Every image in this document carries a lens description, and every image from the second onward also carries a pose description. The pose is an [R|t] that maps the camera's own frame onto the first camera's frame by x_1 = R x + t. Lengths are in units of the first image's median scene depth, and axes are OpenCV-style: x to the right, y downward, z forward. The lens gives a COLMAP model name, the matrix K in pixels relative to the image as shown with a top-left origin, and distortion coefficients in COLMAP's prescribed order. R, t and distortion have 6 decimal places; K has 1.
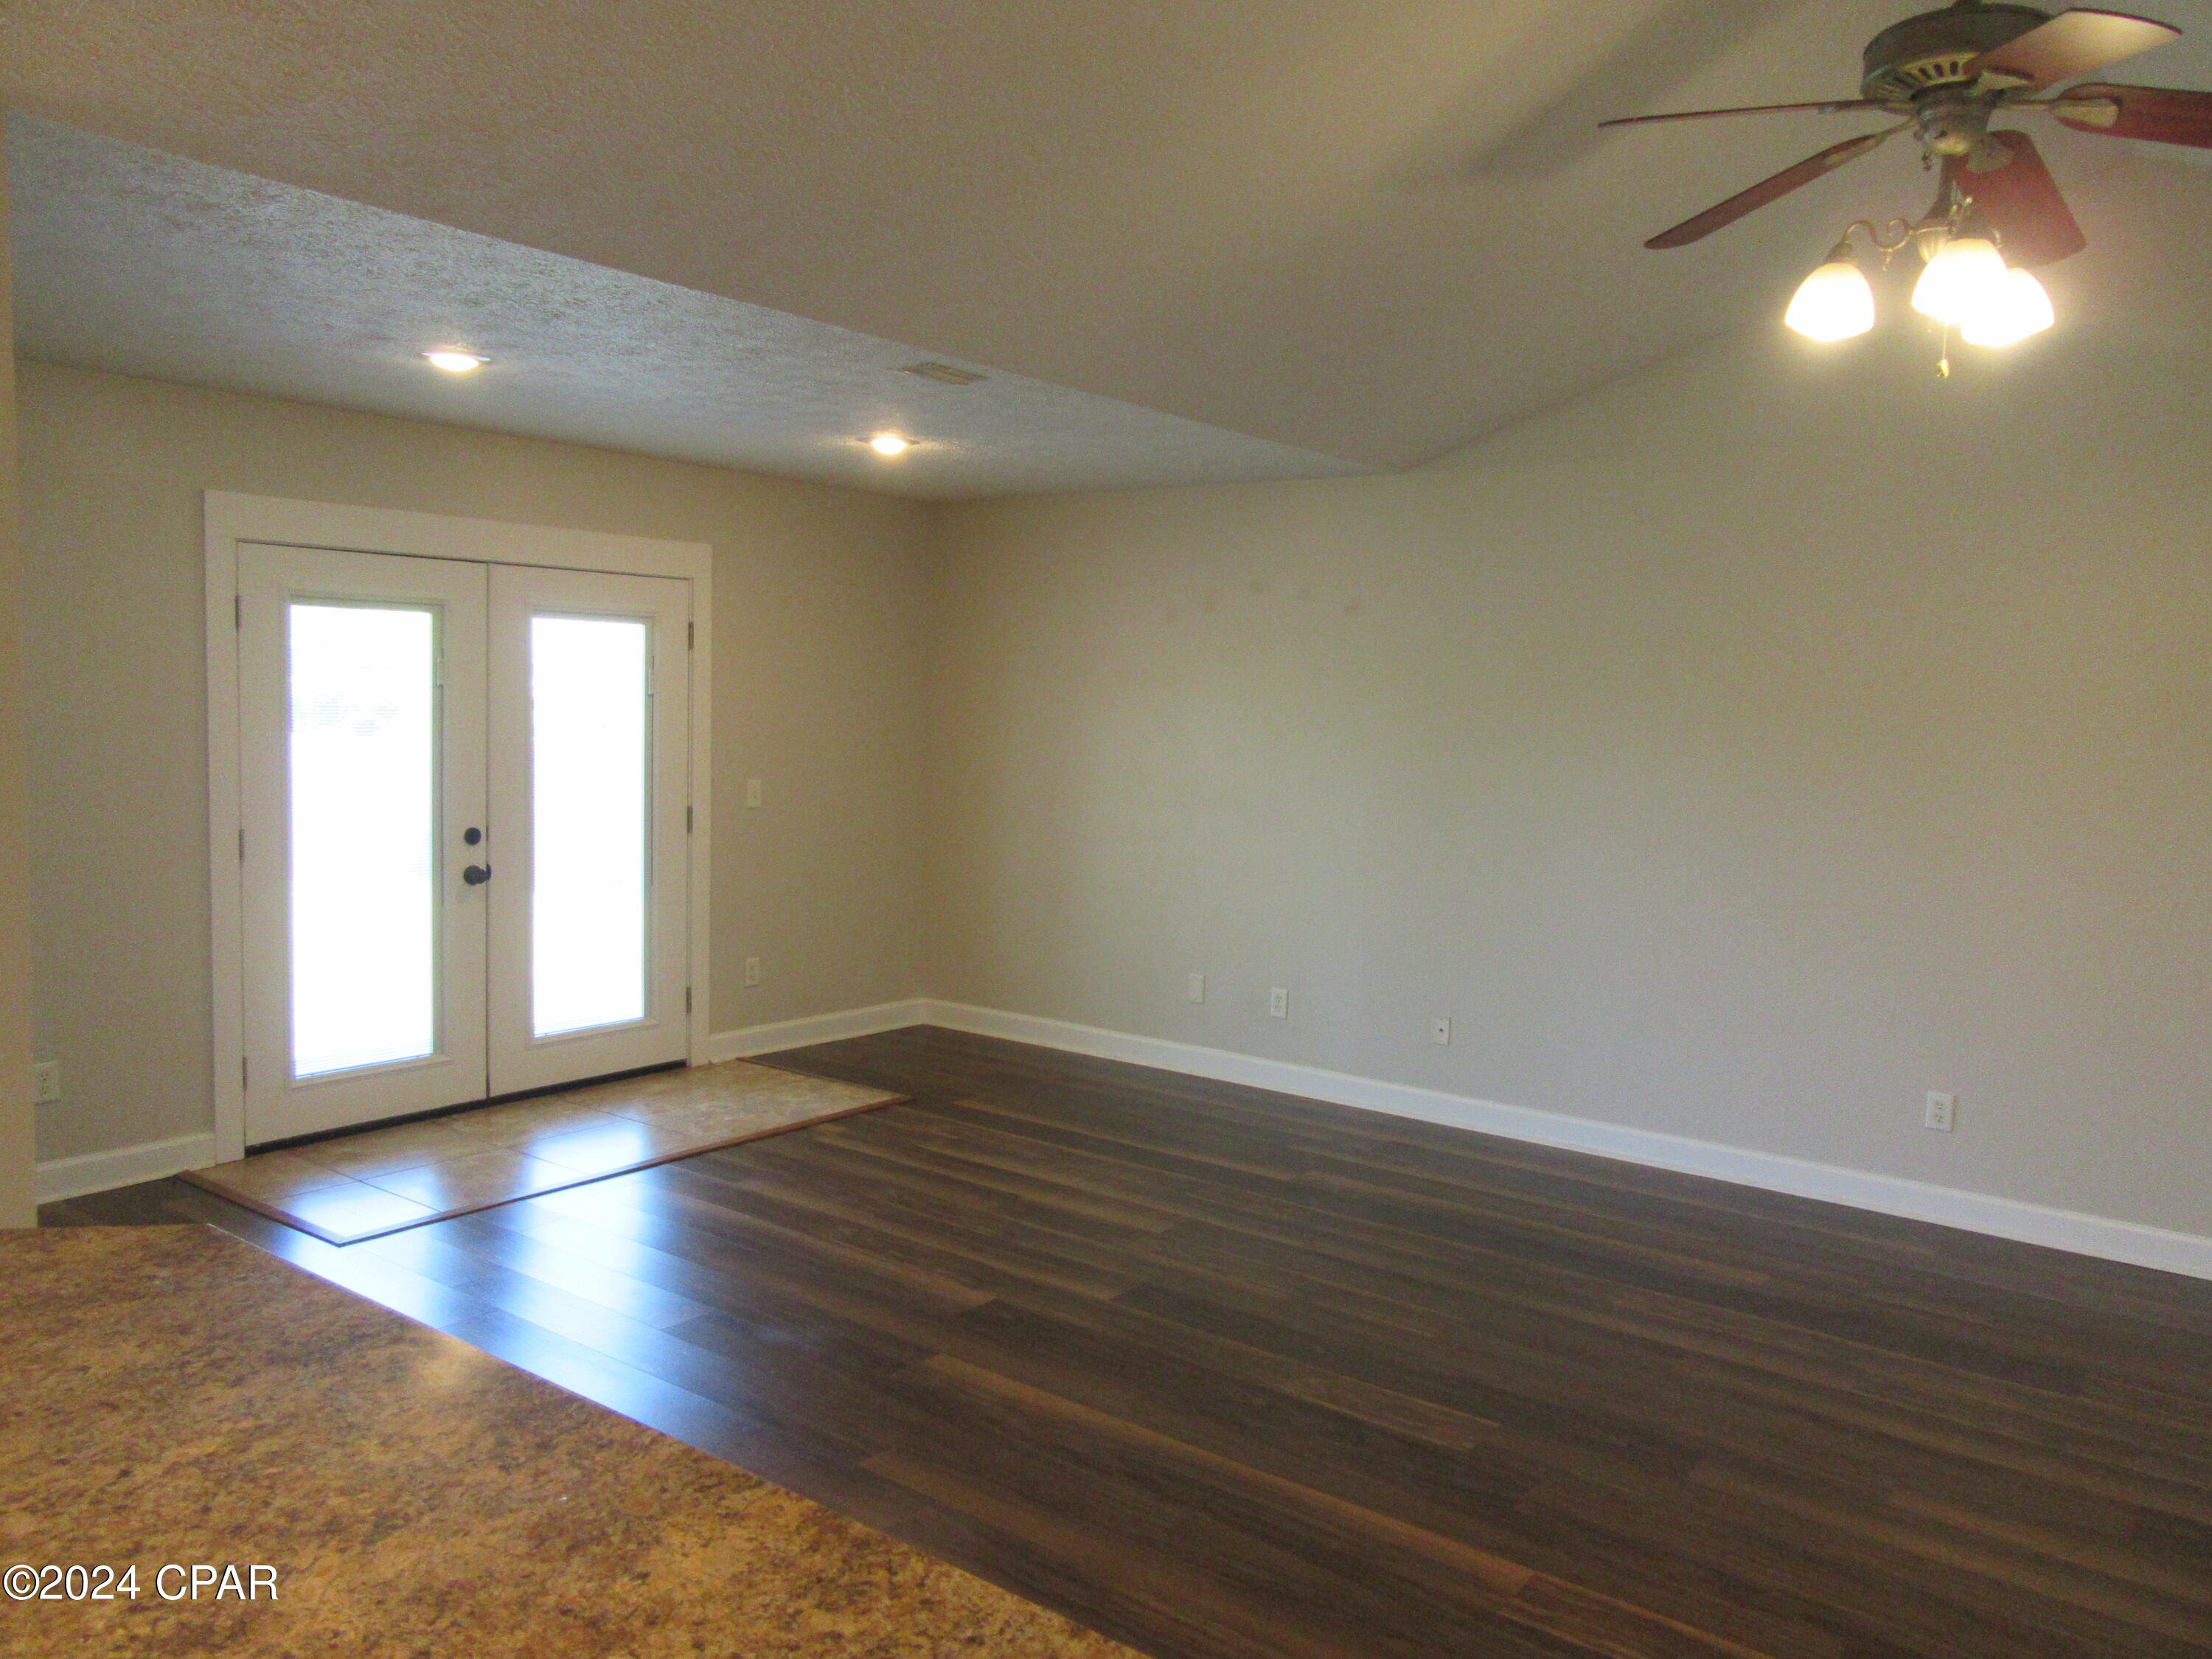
lens RADIAL K [[1638.4, 0, 1094.8], [0, 1638.4, 832.4], [0, 0, 1]] dist [0.003024, 0.002133]
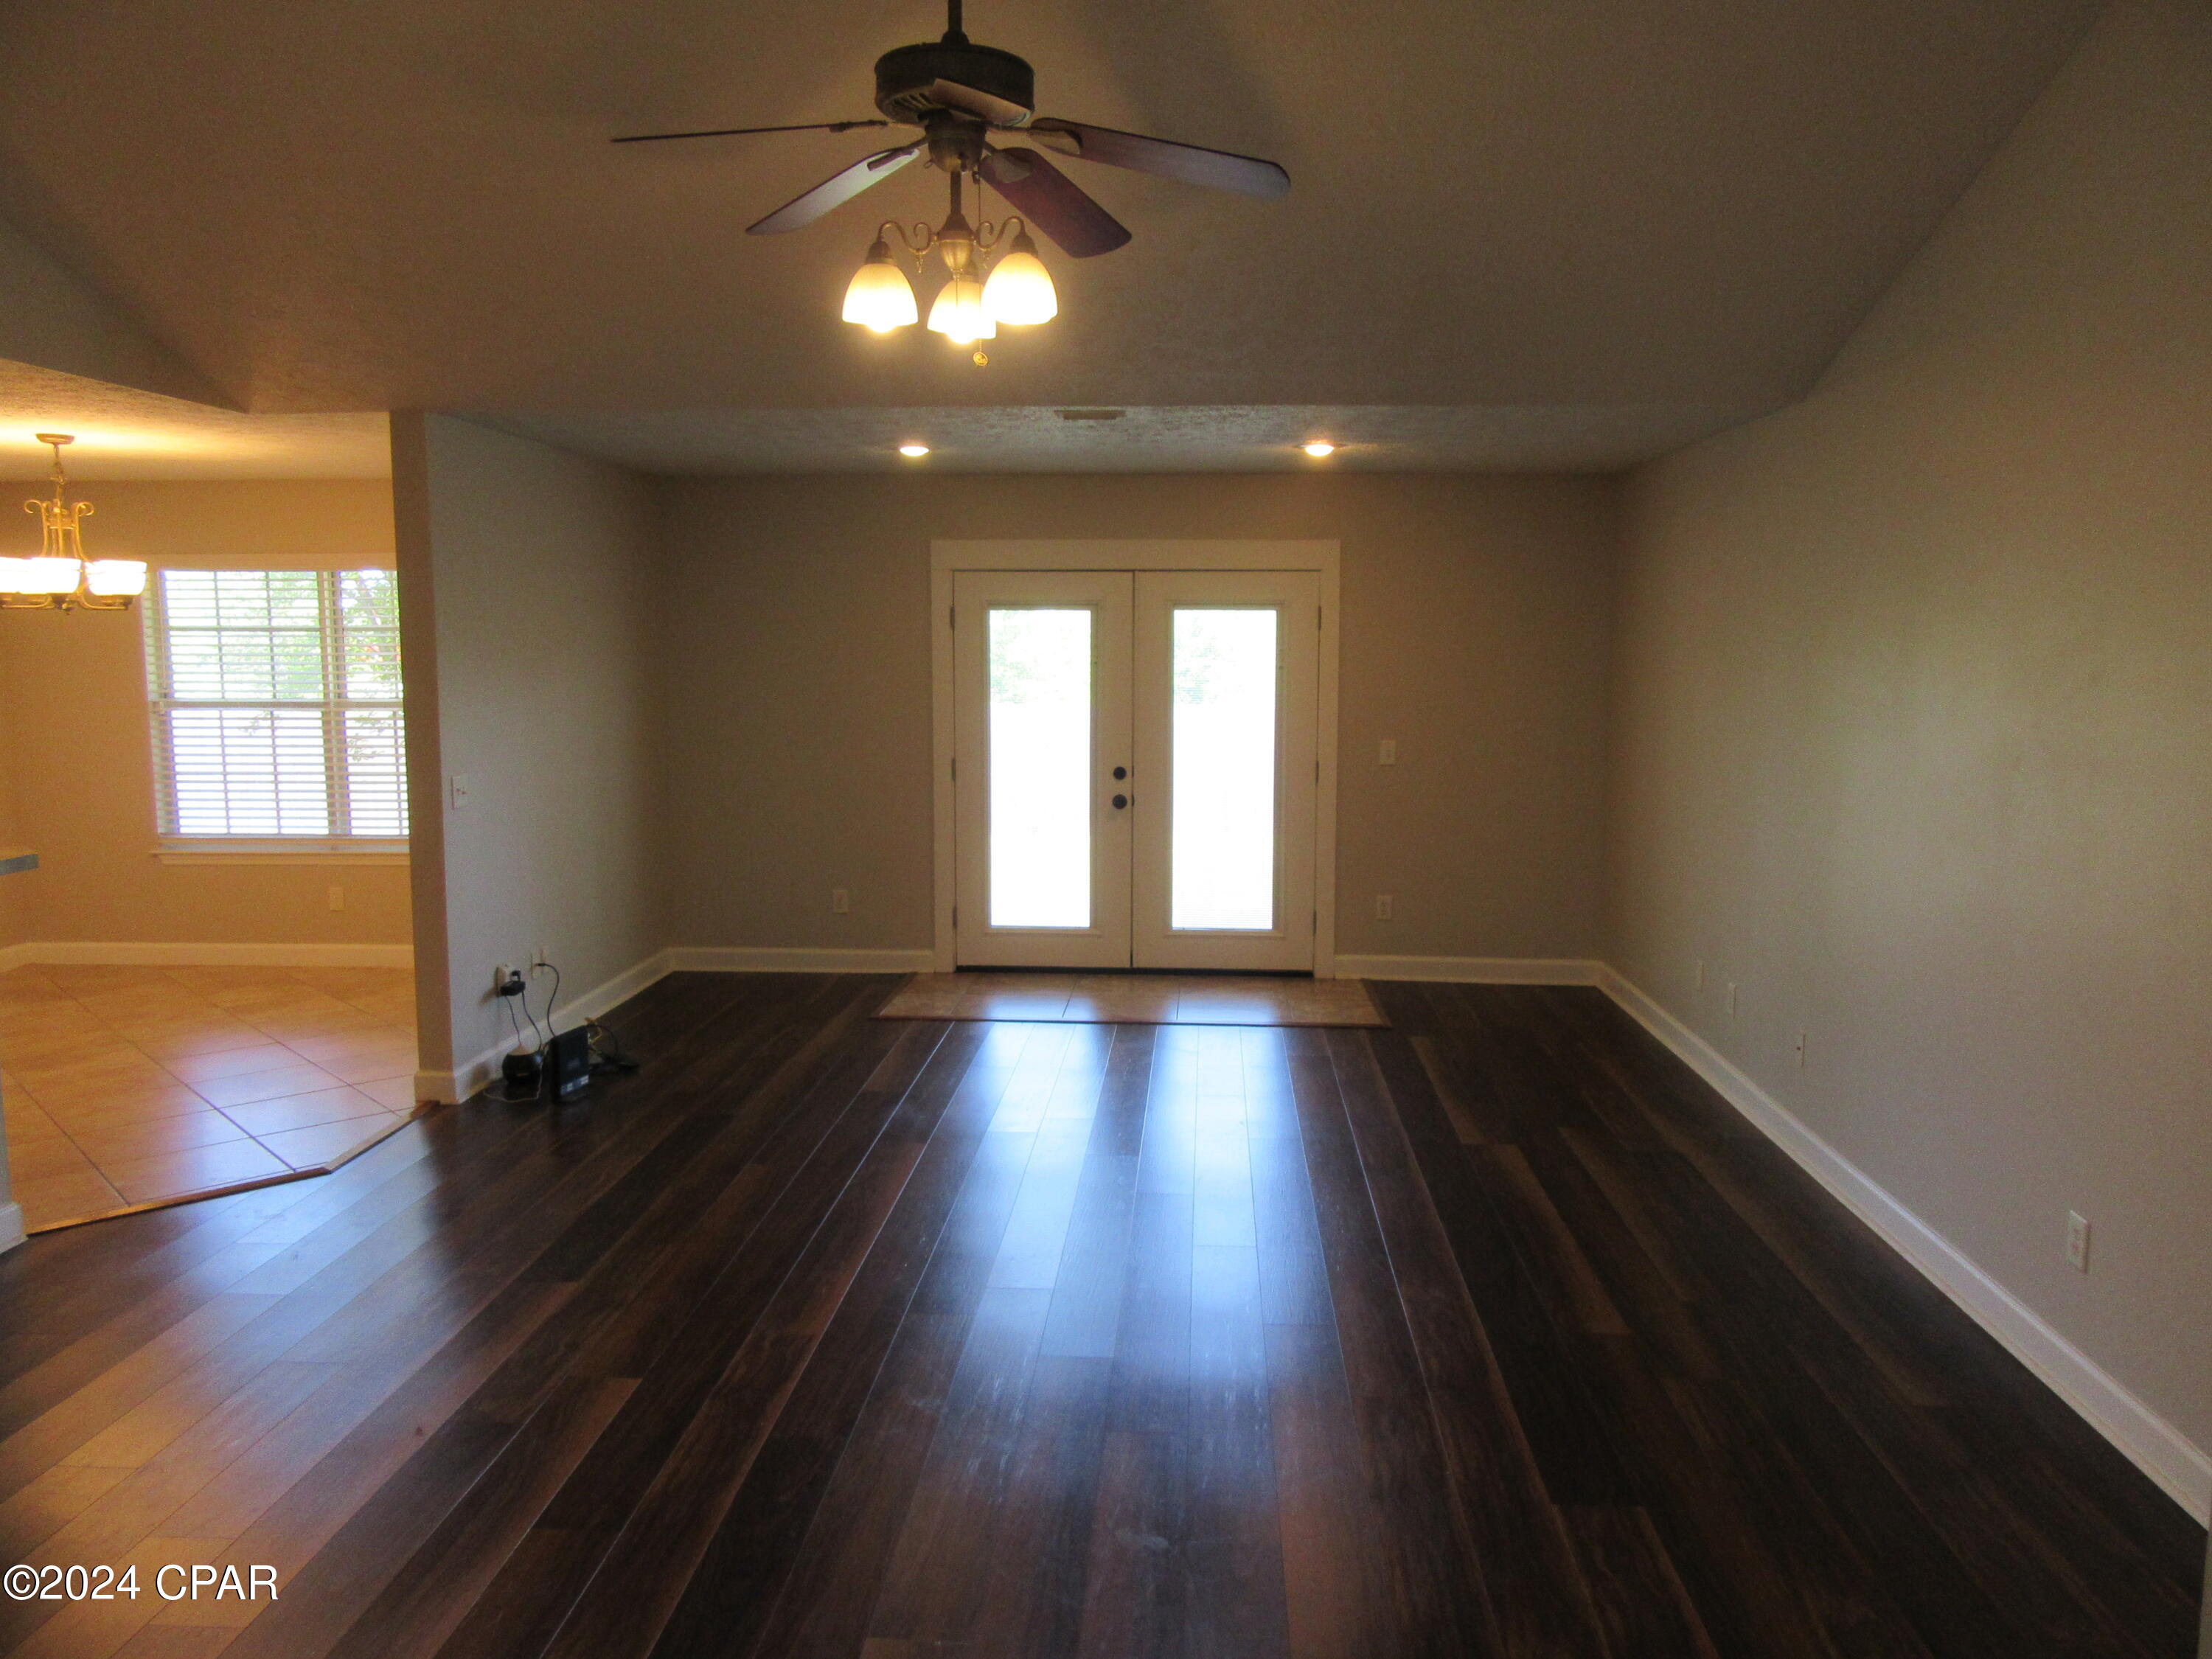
lens RADIAL K [[1638.4, 0, 1110.4], [0, 1638.4, 819.8], [0, 0, 1]] dist [0.003024, 0.002133]
pose [[0.568426, 0.067007, -0.820001, 0.761018], [-0.060143, 0.997396, 0.039811, -0.013015], [0.820533, 0.026687, 0.570975, 0.223345]]
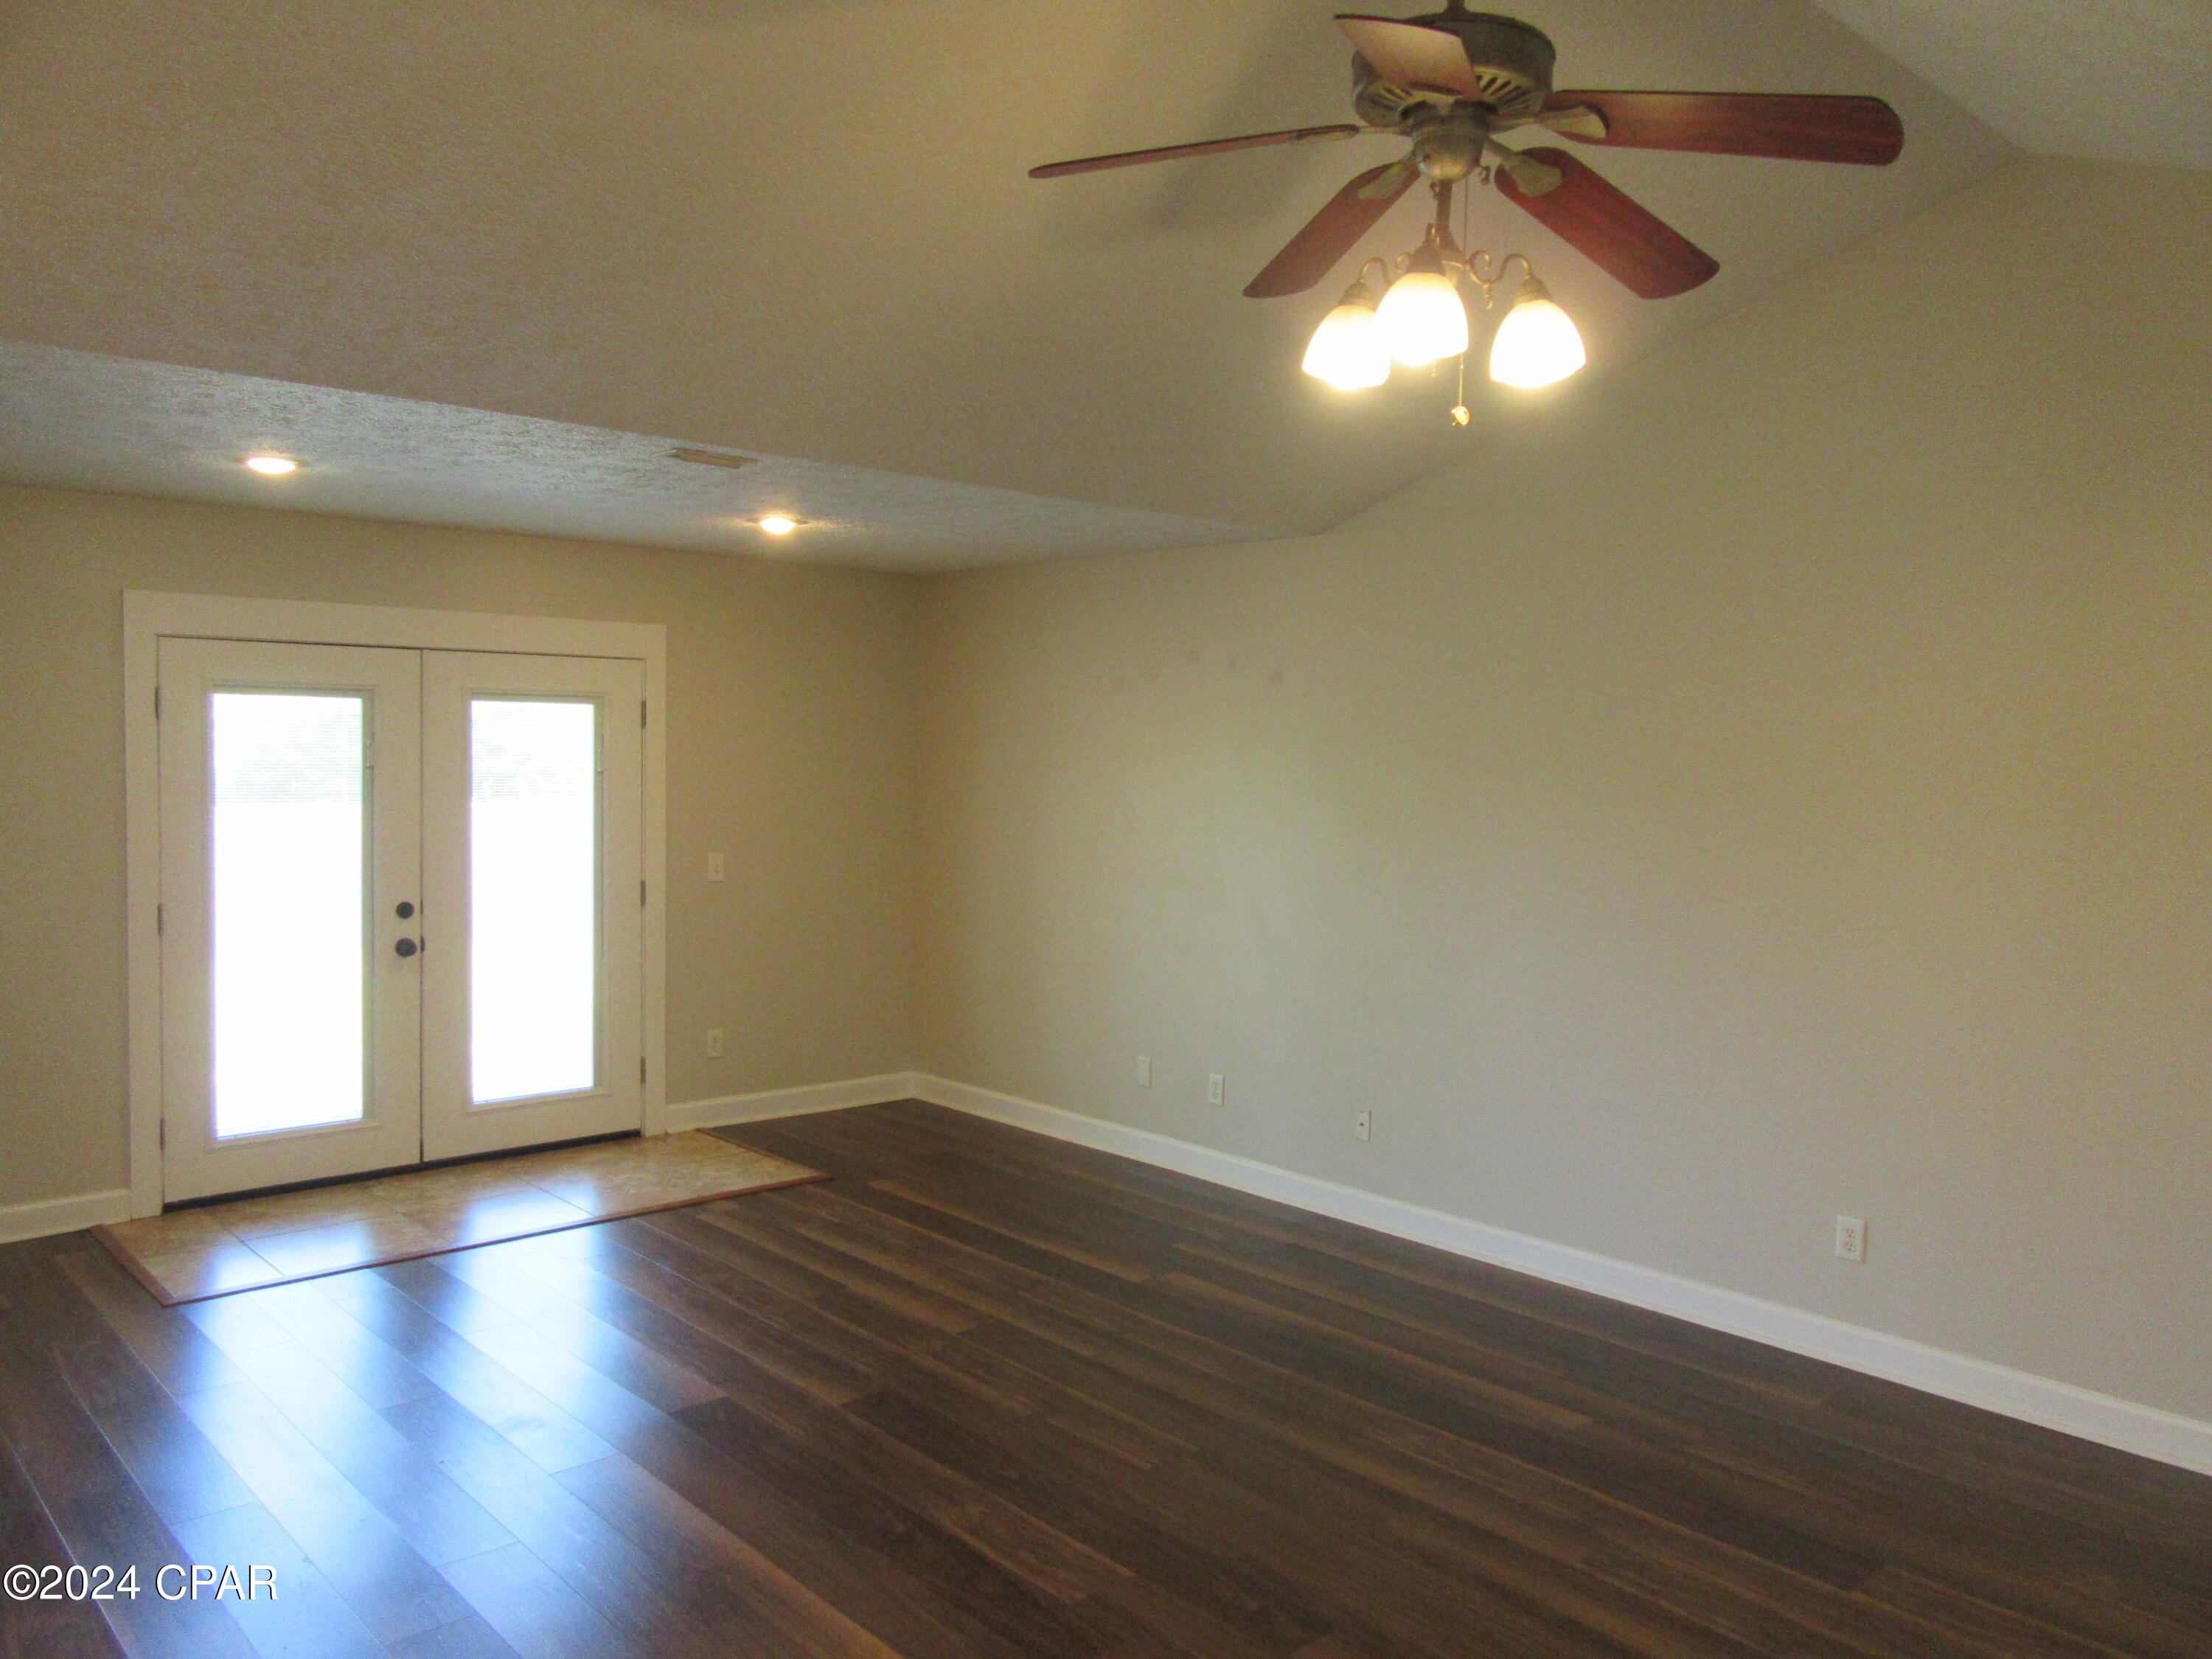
lens RADIAL K [[1638.4, 0, 1092.2], [0, 1638.4, 828.4], [0, 0, 1]] dist [0.003024, 0.002133]
pose [[0.984264, -0.001531, -0.176697, 0.243721], [-0.005347, 0.999246, -0.038444, -0.012294], [0.176622, 0.038784, 0.983514, 0.050190]]
